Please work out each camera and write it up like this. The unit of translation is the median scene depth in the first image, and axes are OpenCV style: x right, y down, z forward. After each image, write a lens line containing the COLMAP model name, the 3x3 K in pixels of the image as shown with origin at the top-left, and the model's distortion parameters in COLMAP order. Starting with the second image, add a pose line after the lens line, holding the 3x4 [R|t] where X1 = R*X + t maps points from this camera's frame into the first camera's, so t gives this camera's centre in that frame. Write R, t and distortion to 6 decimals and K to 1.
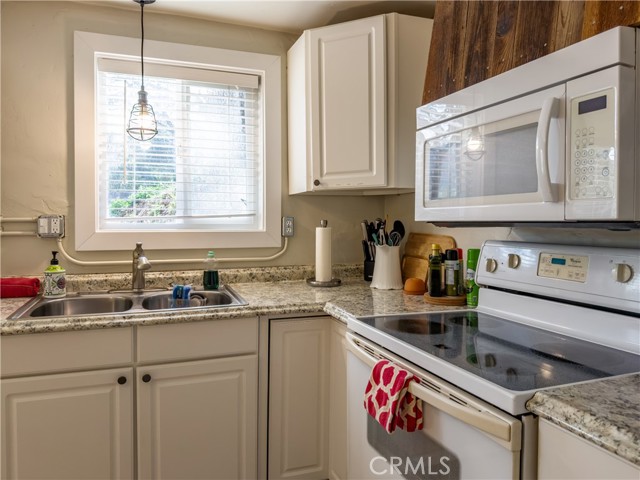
lens RADIAL K [[458.1, 0, 317.7], [0, 458.1, 222.8], [0, 0, 1]] dist [0.133111, -0.192625]
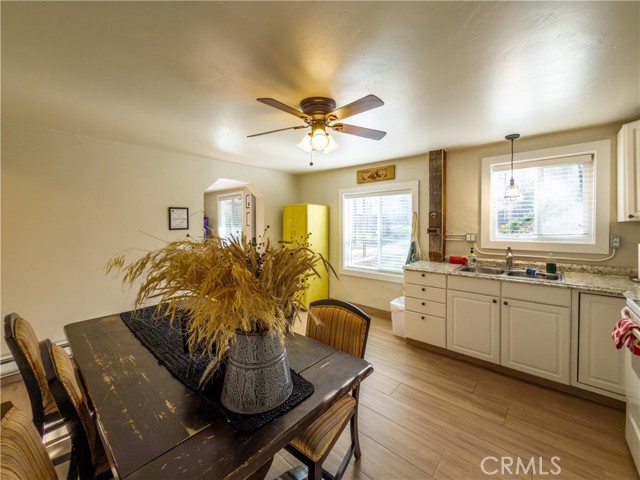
lens RADIAL K [[261.2, 0, 318.7], [0, 261.2, 237.3], [0, 0, 1]] dist [0.000542, 0.000233]
pose [[0.460812, 0.035280, -0.886796, 0.302165], [0.000534, 0.999198, 0.040029, -0.051361], [0.887498, -0.018919, 0.460424, -0.381878]]
